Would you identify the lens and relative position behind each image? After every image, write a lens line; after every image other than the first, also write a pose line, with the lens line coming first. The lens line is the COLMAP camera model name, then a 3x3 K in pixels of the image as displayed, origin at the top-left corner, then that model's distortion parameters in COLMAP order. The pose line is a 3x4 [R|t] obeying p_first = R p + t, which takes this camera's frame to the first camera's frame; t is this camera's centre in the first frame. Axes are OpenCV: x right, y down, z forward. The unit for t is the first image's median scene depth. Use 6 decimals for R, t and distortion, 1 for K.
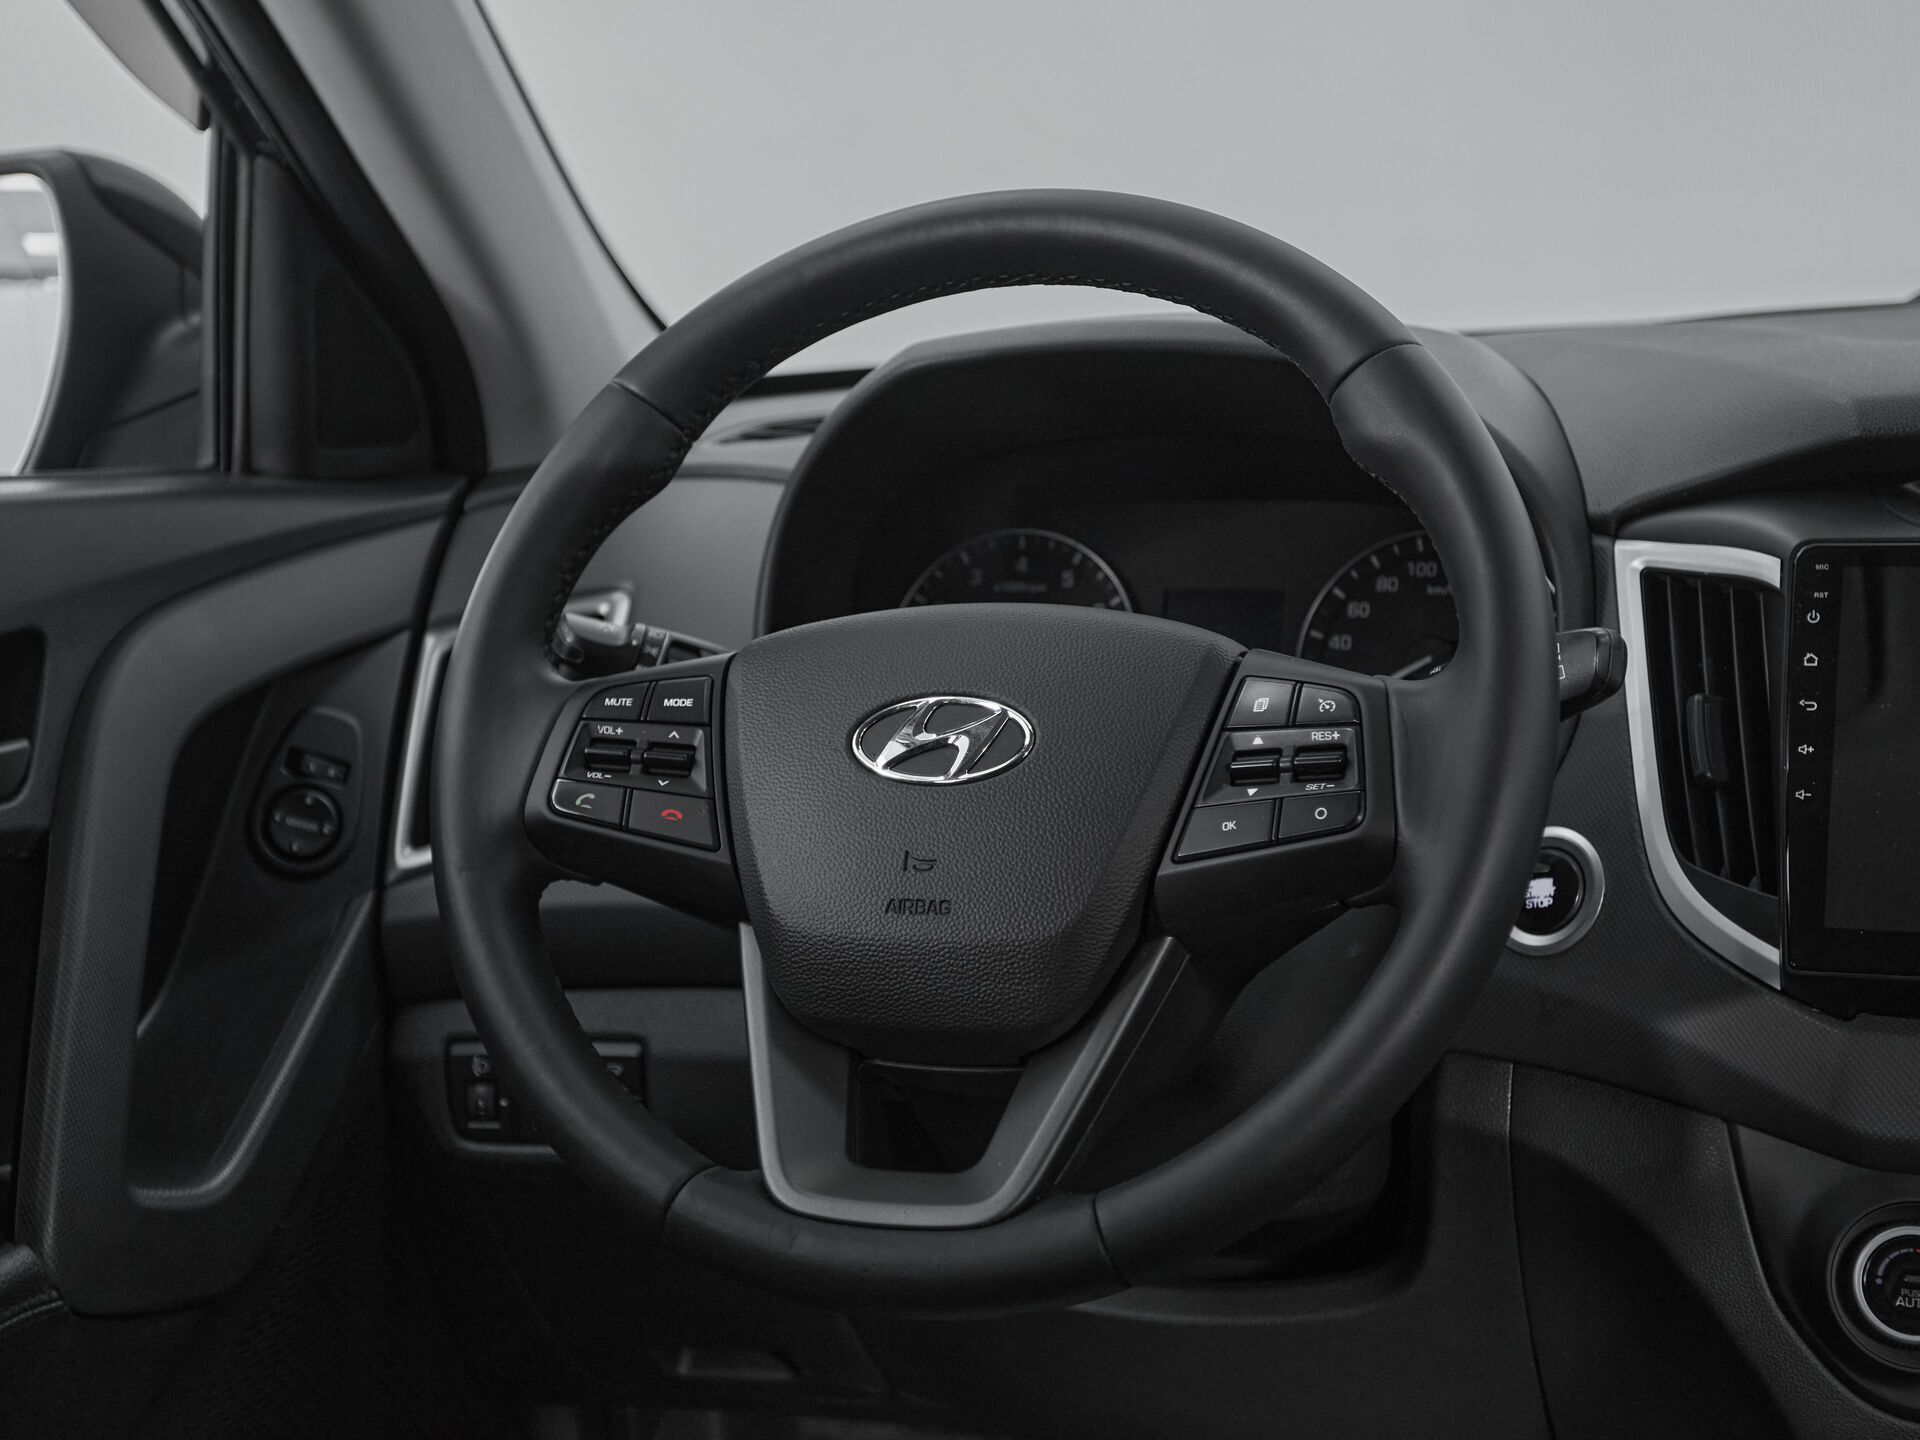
lens RADIAL K [[2719.0, 0, 960.0], [0, 2719.0, 720.0], [0, 0, 1]] dist [0.009646, 0.074404]
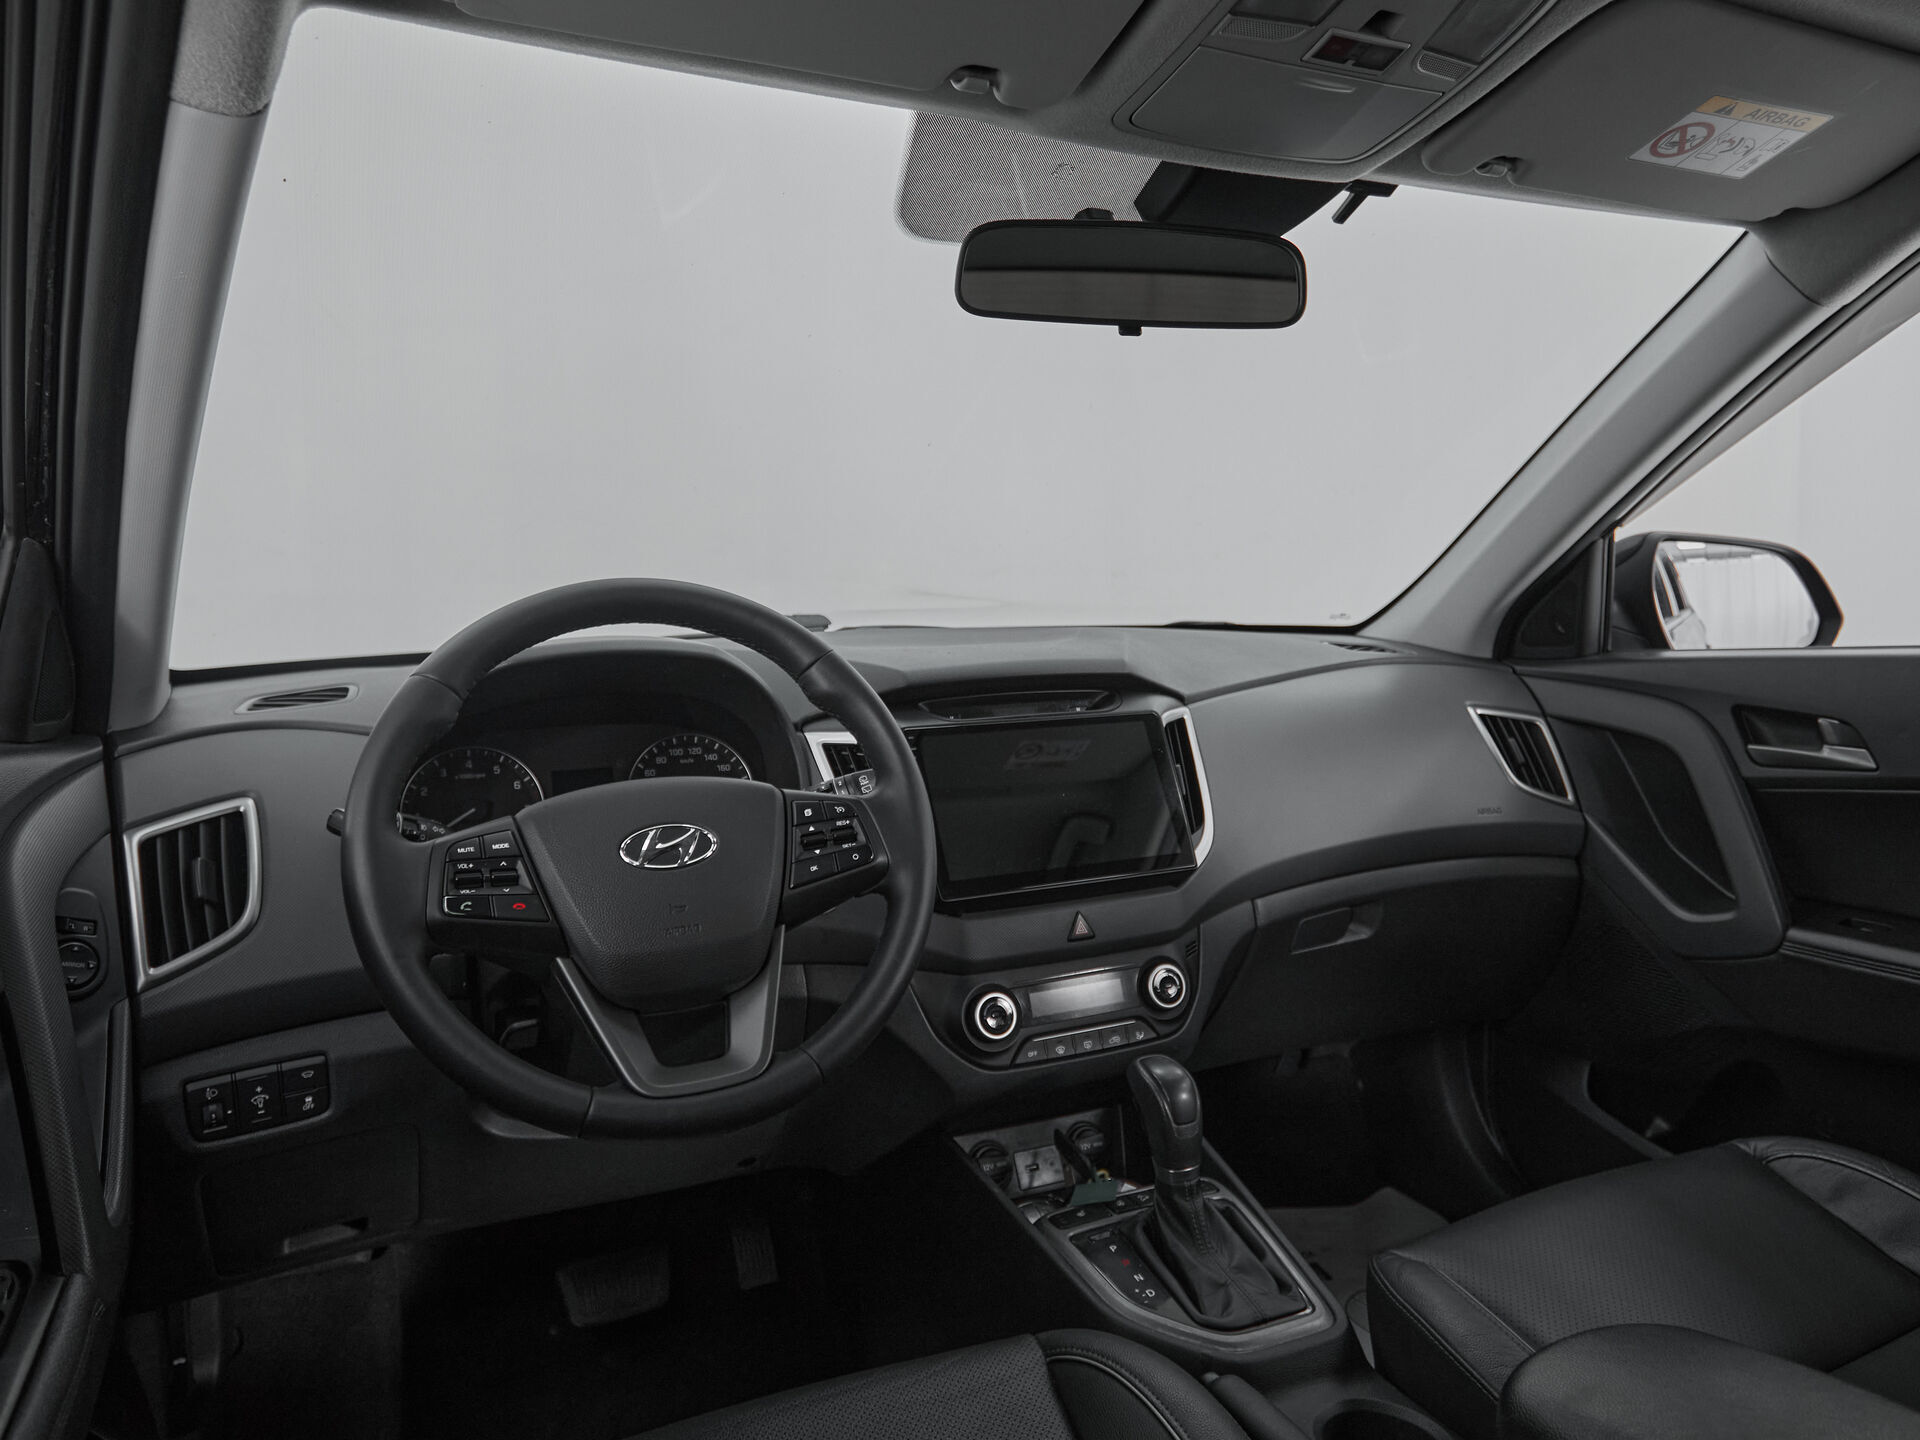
lens RADIAL K [[1247.3, 0, 891.3], [0, 1247.3, 703.3], [0, 0, 1]] dist [-0.003176, -0.000737]
pose [[0.714509, -0.038613, 0.698560, -0.488802], [0.101856, 0.993579, -0.049262, -0.033099], [-0.692172, 0.106351, 0.713854, 0.195154]]
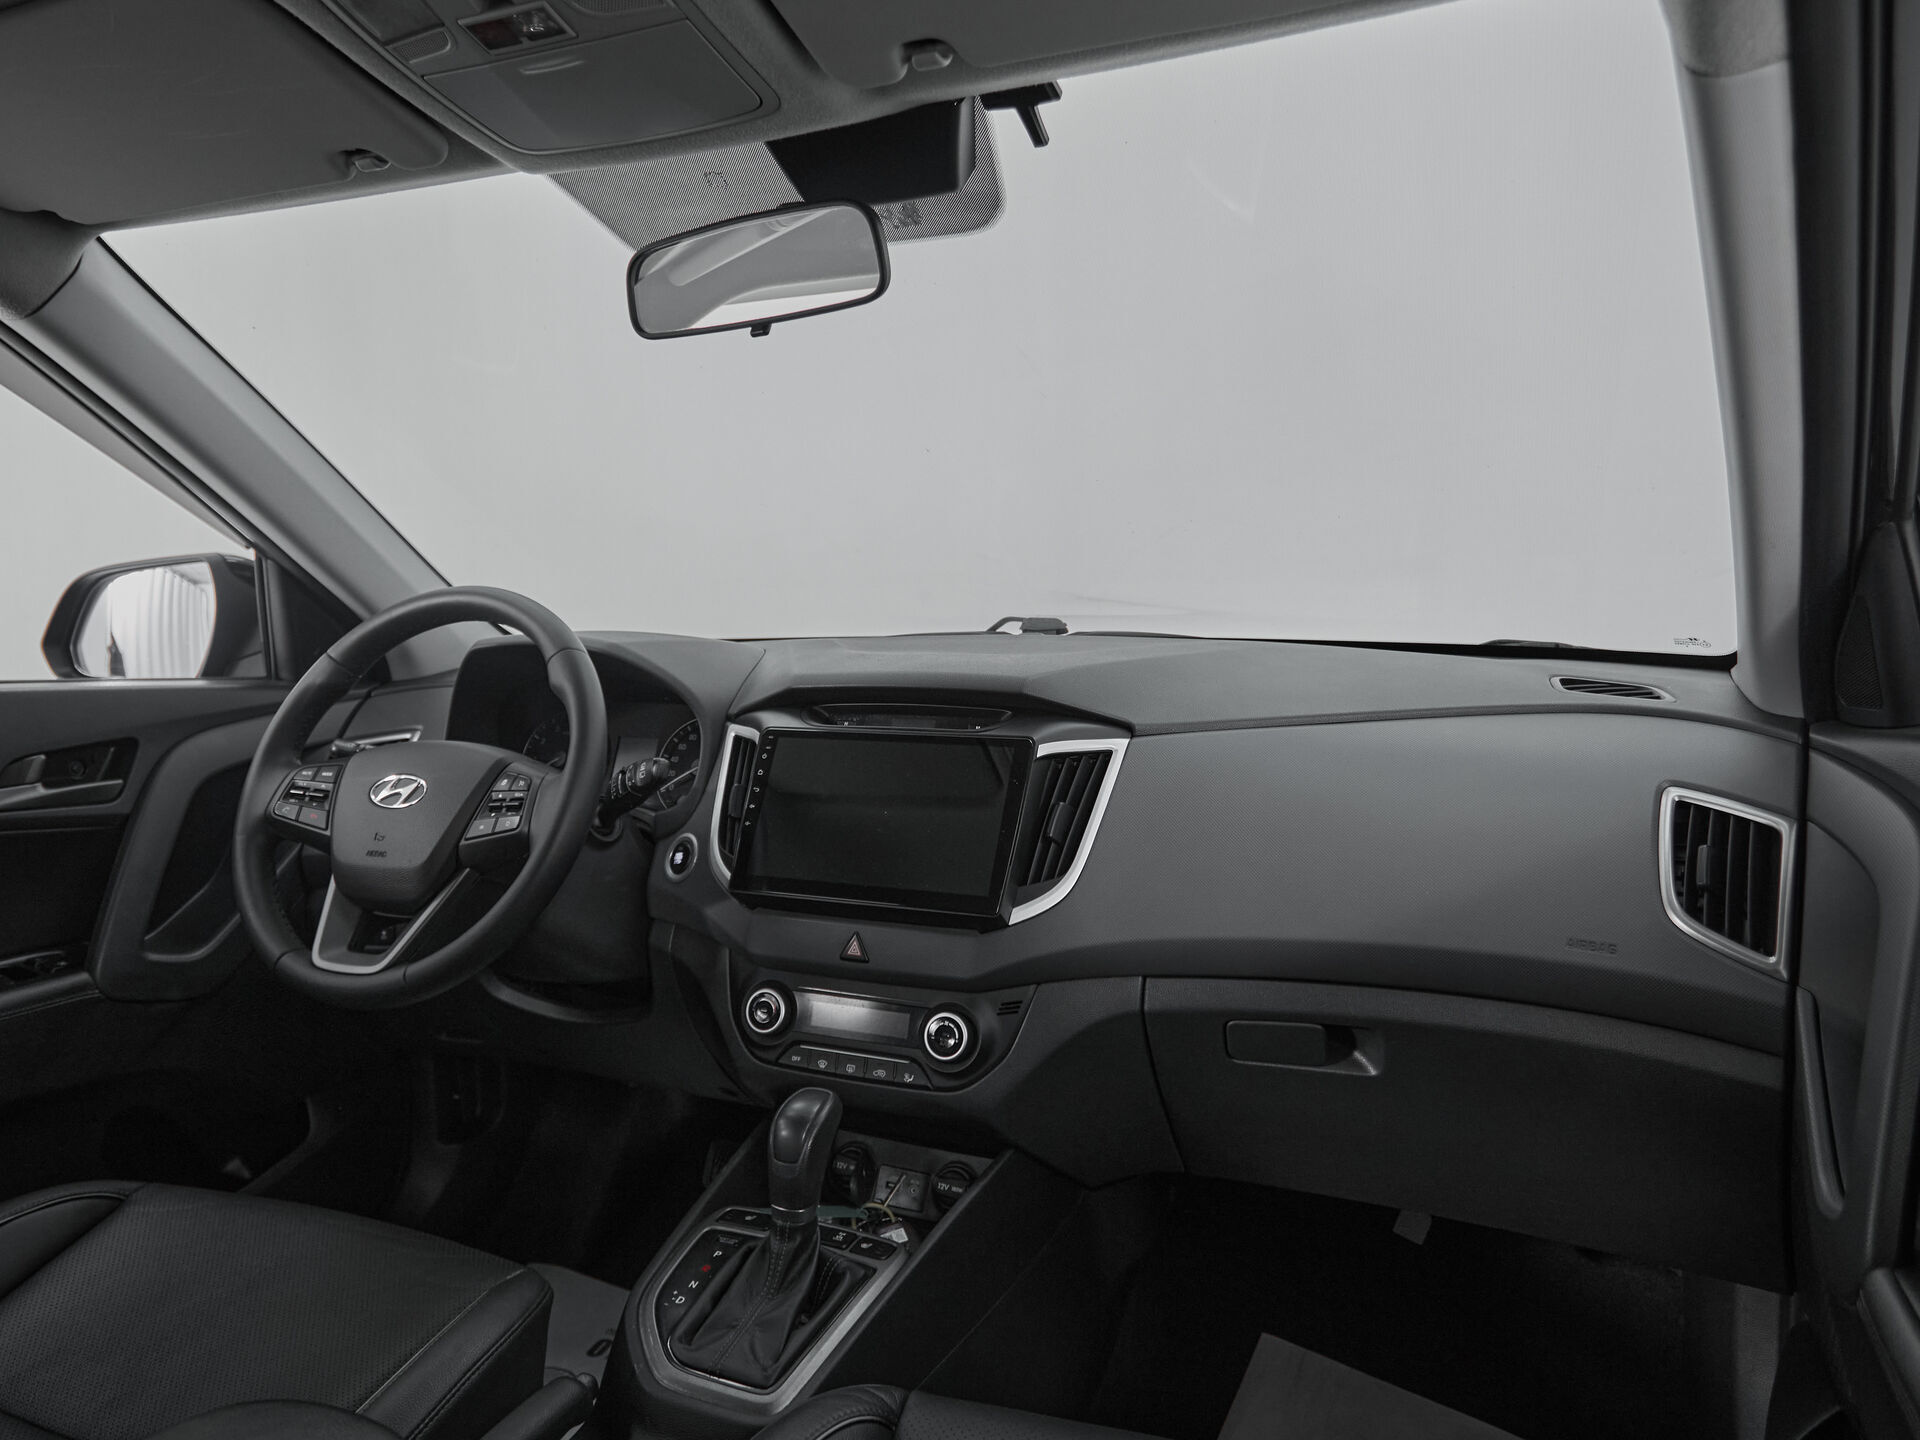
lens RADIAL K [[1183.9, 0, 954.4], [0, 1183.9, 730.5], [0, 0, 1]] dist [-0.003089, -0.001442]
pose [[0.999389, 0.033078, -0.011310, 0.504061], [-0.033561, 0.998400, -0.045509, -0.016301], [0.009786, 0.045861, 0.998900, -0.141631]]
